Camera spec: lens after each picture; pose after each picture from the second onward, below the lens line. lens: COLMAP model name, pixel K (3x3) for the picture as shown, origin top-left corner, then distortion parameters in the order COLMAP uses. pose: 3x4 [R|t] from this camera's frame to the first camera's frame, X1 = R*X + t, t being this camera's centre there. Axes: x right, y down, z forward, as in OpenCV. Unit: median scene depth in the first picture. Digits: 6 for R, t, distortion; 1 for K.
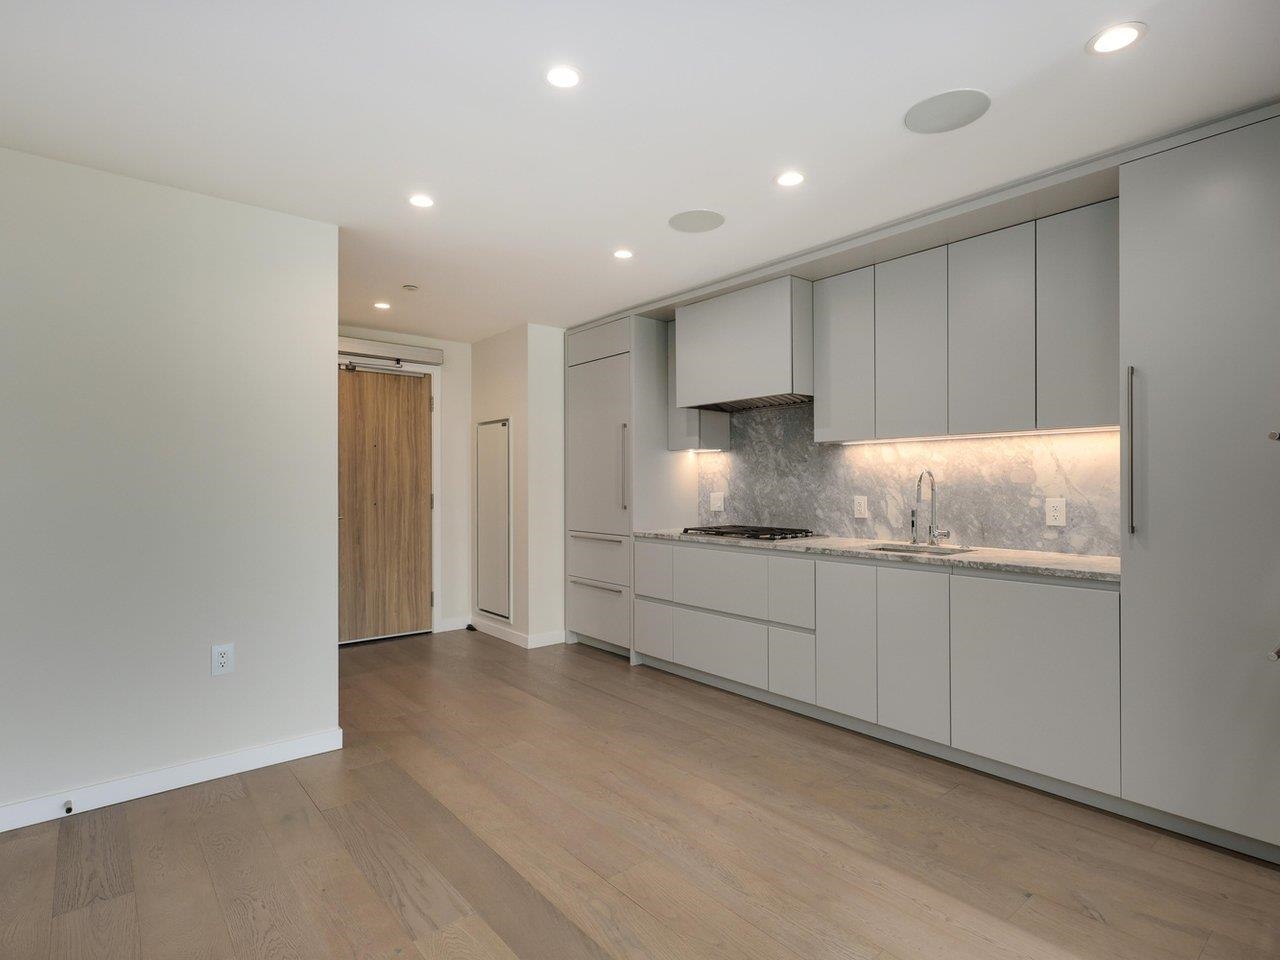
lens RADIAL K [[645.9, 0, 632.0], [0, 645.9, 481.5], [0, 0, 1]] dist [-0.000760, 0.000564]
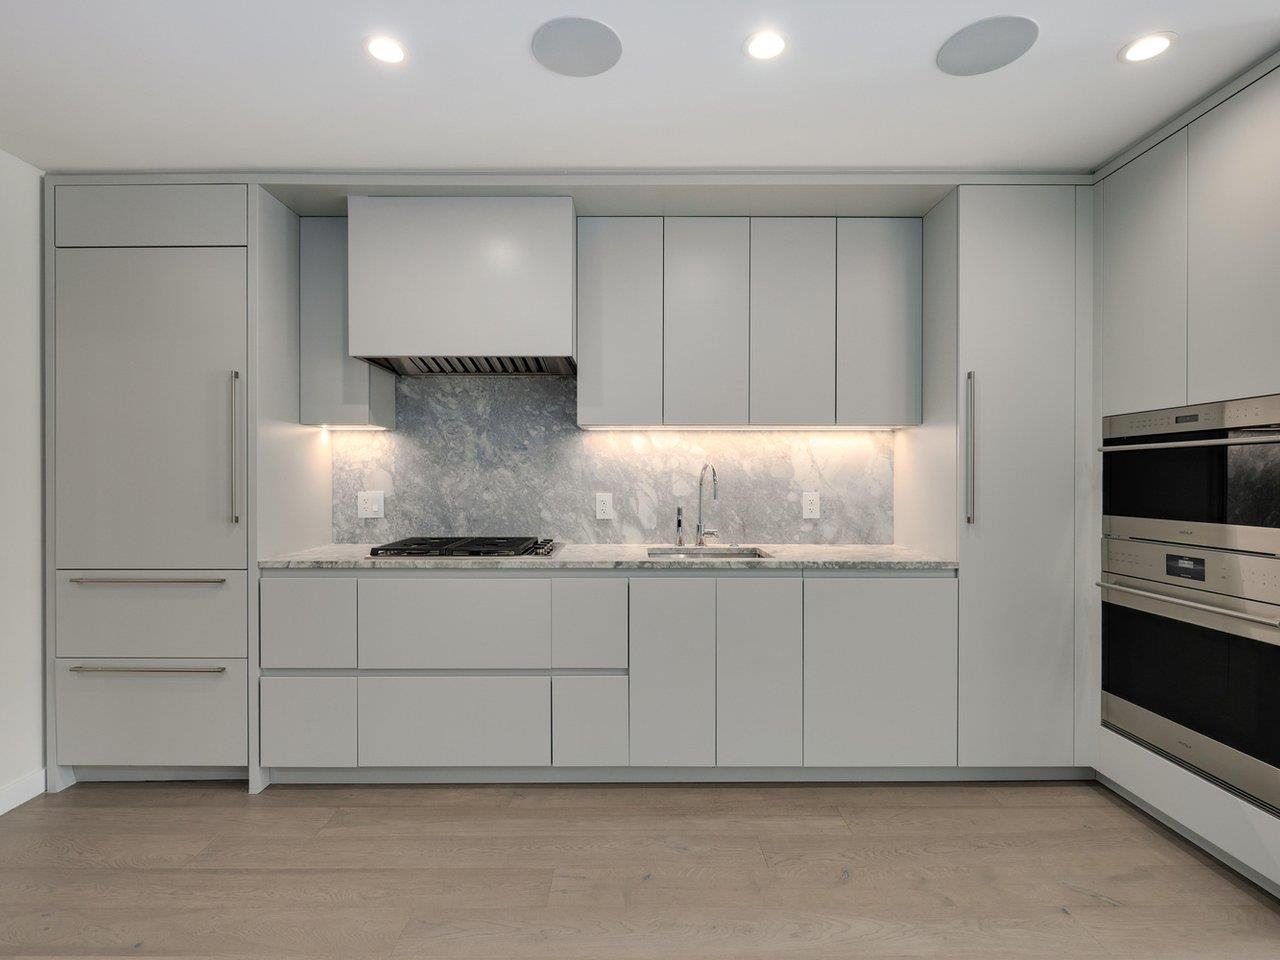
lens RADIAL K [[645.9, 0, 641.0], [0, 645.9, 479.6], [0, 0, 1]] dist [-0.000760, 0.000564]
pose [[0.643283, -0.000839, 0.765628, -0.254592], [-0.003816, 0.999983, 0.004302, 0.001651], [-0.765619, -0.005689, 0.643269, 0.429695]]
